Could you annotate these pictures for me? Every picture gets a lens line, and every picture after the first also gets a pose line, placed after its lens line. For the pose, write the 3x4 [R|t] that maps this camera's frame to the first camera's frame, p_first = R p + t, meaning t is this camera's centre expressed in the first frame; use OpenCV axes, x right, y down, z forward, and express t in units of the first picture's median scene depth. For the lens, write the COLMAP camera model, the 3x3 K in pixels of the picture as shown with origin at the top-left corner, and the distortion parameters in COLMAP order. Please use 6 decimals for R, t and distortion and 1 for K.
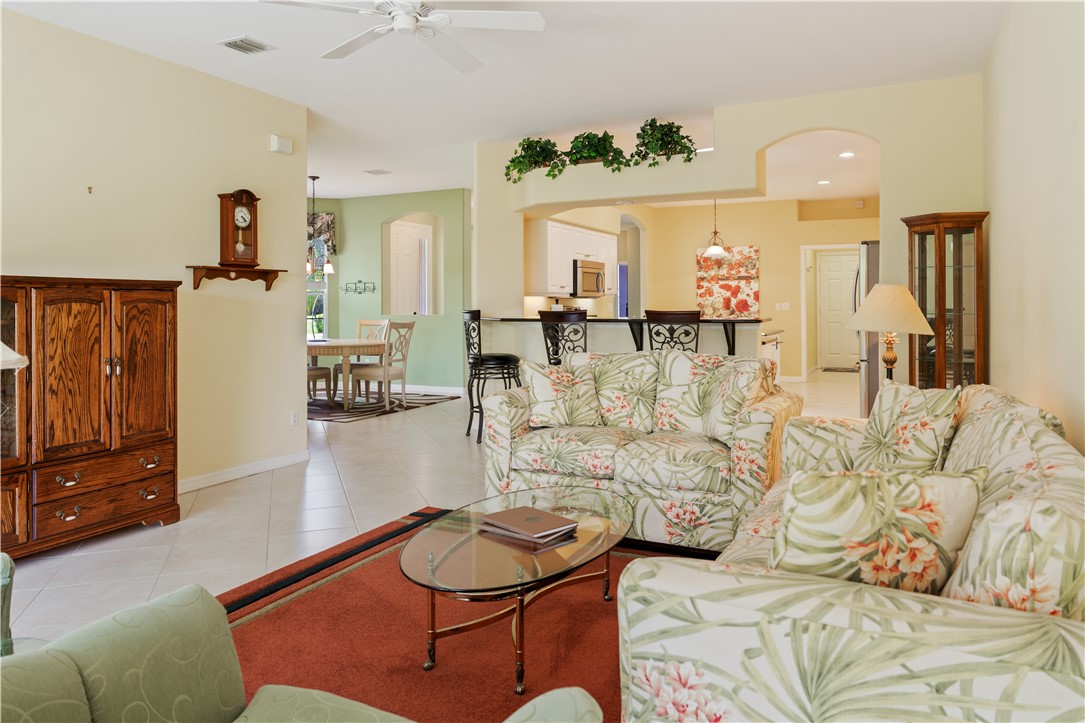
lens RADIAL K [[744.3, 0, 540.4], [0, 744.3, 305.3], [0, 0, 1]] dist [-0.007177, -0.000483]
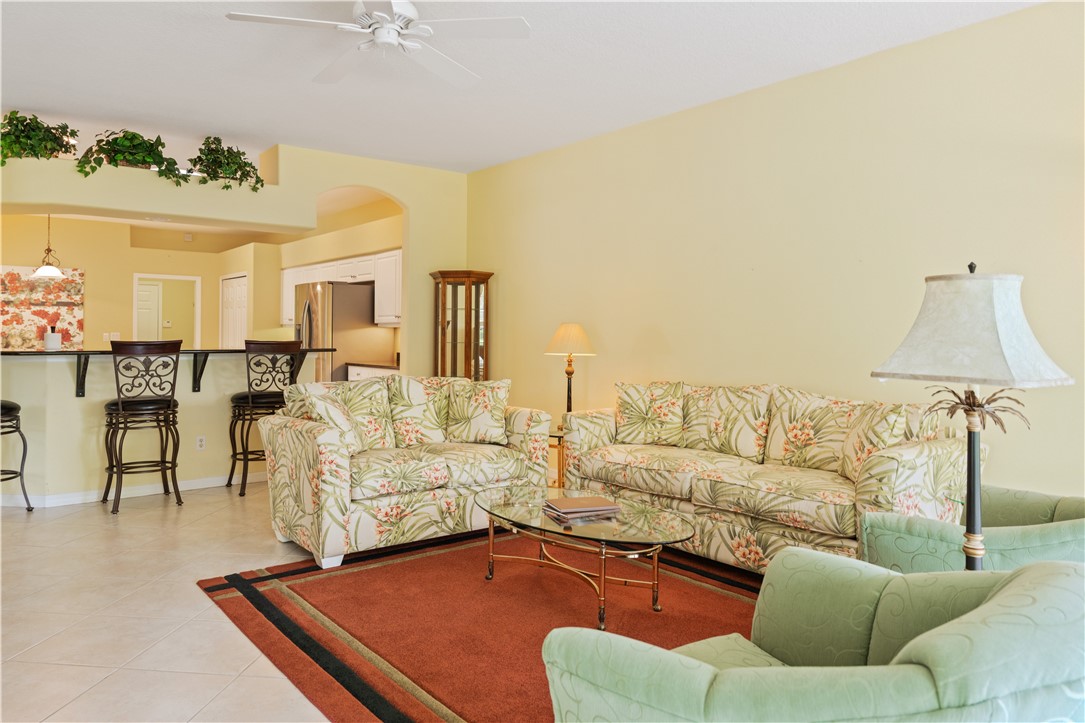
lens RADIAL K [[738.3, 0, 539.1], [0, 738.3, 338.9], [0, 0, 1]] dist [-0.010519, 0.001090]
pose [[0.421924, 0.001093, 0.906630, -0.436139], [-0.004566, 0.999989, 0.000920, 0.001751], [-0.906620, -0.004528, 0.421925, 0.193753]]
